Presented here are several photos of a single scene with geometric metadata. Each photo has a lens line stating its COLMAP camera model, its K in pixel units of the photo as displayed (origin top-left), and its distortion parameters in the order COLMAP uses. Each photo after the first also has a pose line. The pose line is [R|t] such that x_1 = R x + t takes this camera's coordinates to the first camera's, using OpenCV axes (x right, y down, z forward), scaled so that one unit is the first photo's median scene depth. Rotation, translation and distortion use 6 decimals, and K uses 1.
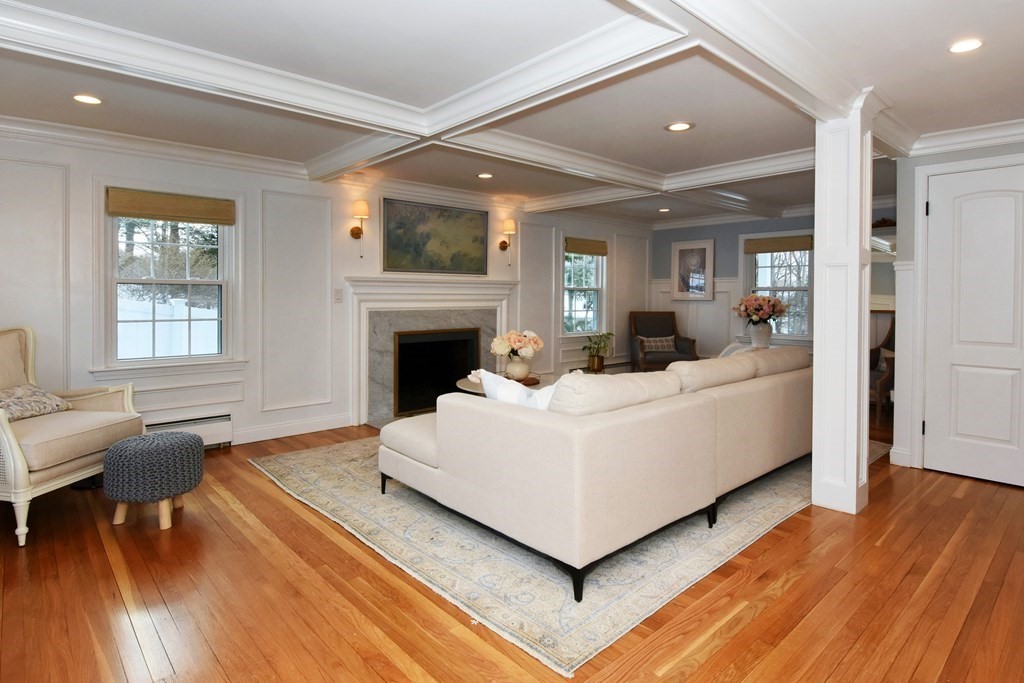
lens RADIAL K [[546.6, 0, 478.6], [0, 546.6, 299.2], [0, 0, 1]] dist [0.002307, -0.000762]
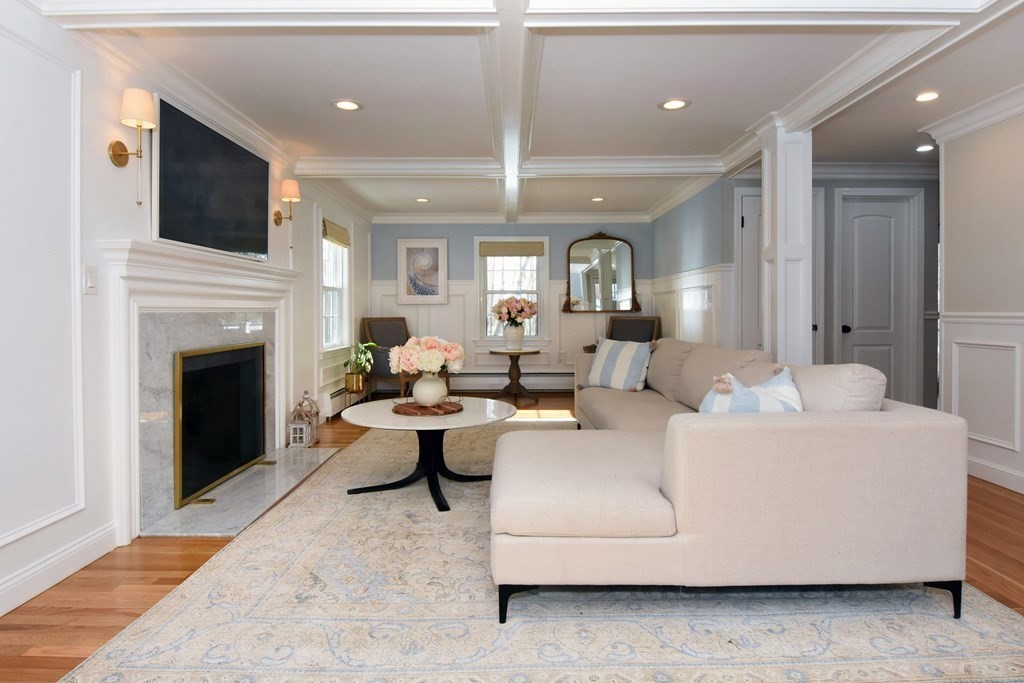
lens RADIAL K [[588.2, 0, 514.6], [0, 588.2, 320.9], [0, 0, 1]] dist [0.004410, -0.016378]
pose [[0.642566, -0.017721, 0.766026, -0.390635], [0.009596, 0.999840, 0.015081, 0.024105], [-0.766171, -0.002340, 0.642633, 0.379628]]
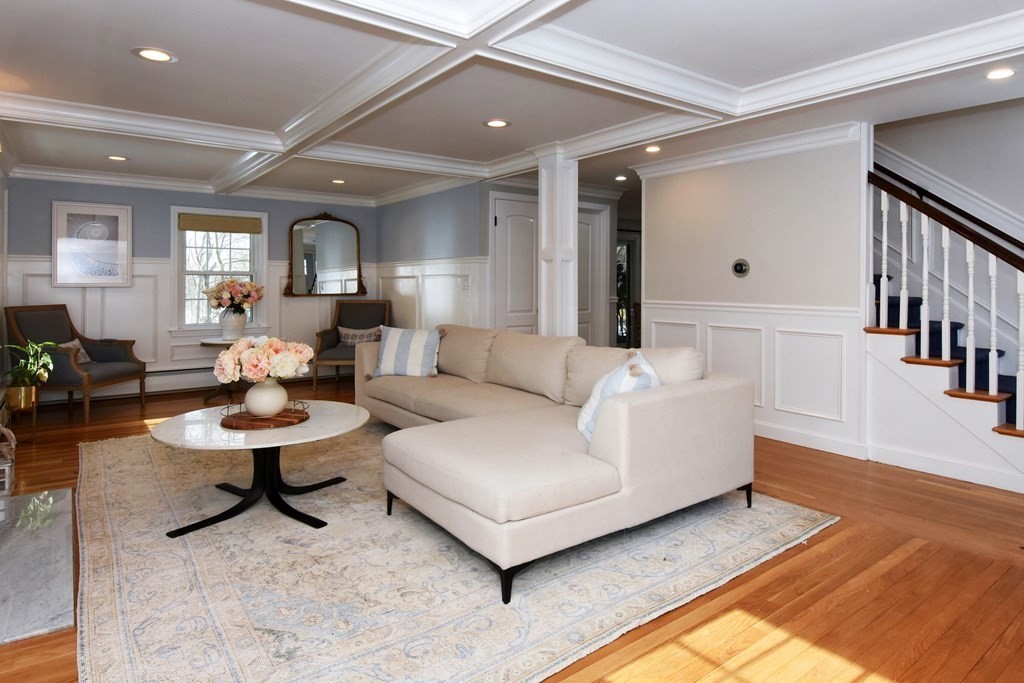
lens RADIAL K [[594.8, 0, 533.6], [0, 594.8, 278.4], [0, 0, 1]] dist [0.008838, -0.013568]
pose [[0.045496, 0.006518, 0.998943, -0.529813], [0.004174, 0.999969, -0.006715, -0.002455], [-0.998956, 0.004475, 0.045468, 0.588819]]
